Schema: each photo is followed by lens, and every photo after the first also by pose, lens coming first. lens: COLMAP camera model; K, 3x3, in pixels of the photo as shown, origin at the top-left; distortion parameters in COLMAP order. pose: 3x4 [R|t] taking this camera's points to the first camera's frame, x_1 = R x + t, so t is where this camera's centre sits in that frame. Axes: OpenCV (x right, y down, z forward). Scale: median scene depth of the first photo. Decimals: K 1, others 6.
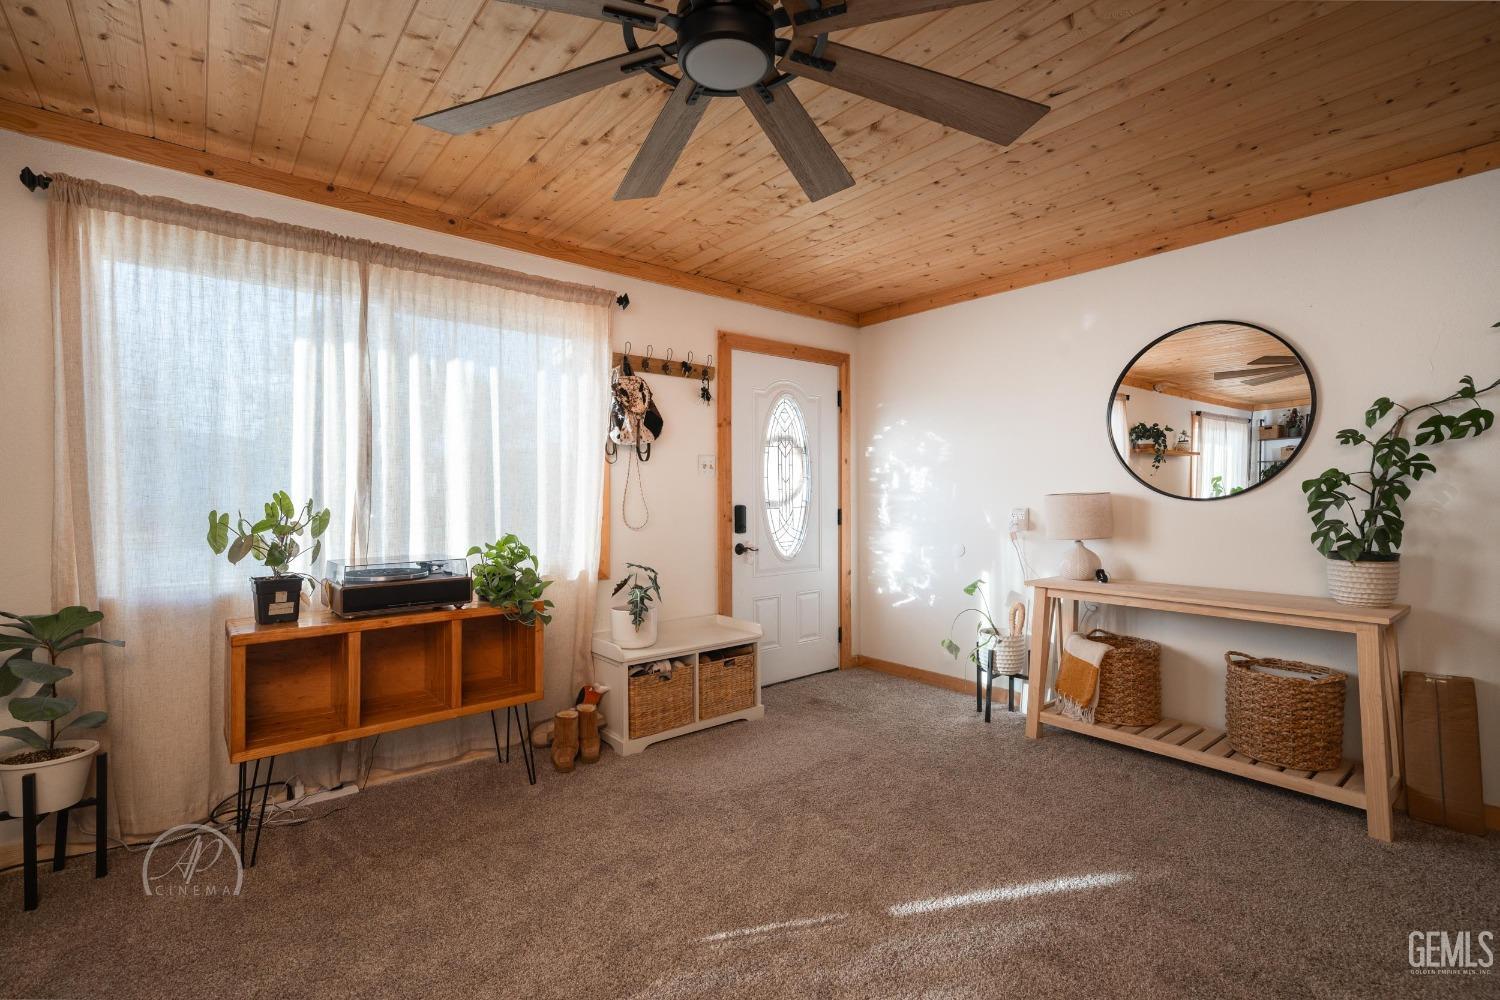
lens RADIAL K [[672.7, 0, 738.5], [0, 672.7, 502.4], [0, 0, 1]] dist [0.010766, 0.001965]
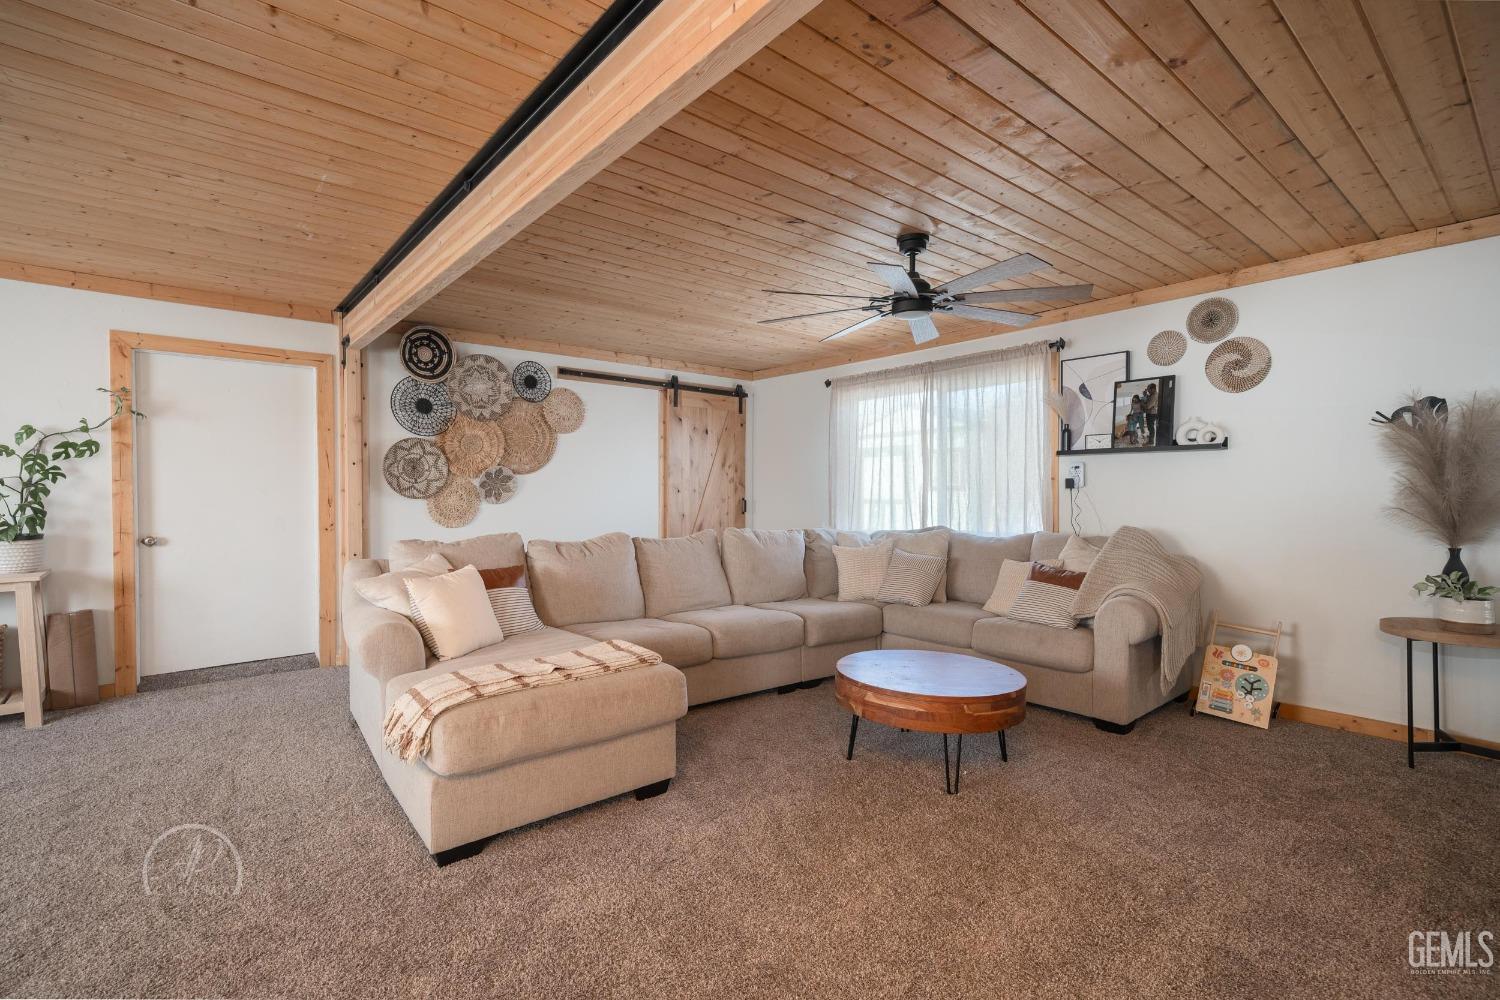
lens RADIAL K [[672.7, 0, 738.9], [0, 672.7, 501.8], [0, 0, 1]] dist [0.010766, 0.001965]
pose [[-0.025362, -0.014916, 0.999567, -0.530353], [0.012107, 0.999811, 0.015227, 0.003110], [-0.999605, 0.012488, -0.025177, -0.457767]]
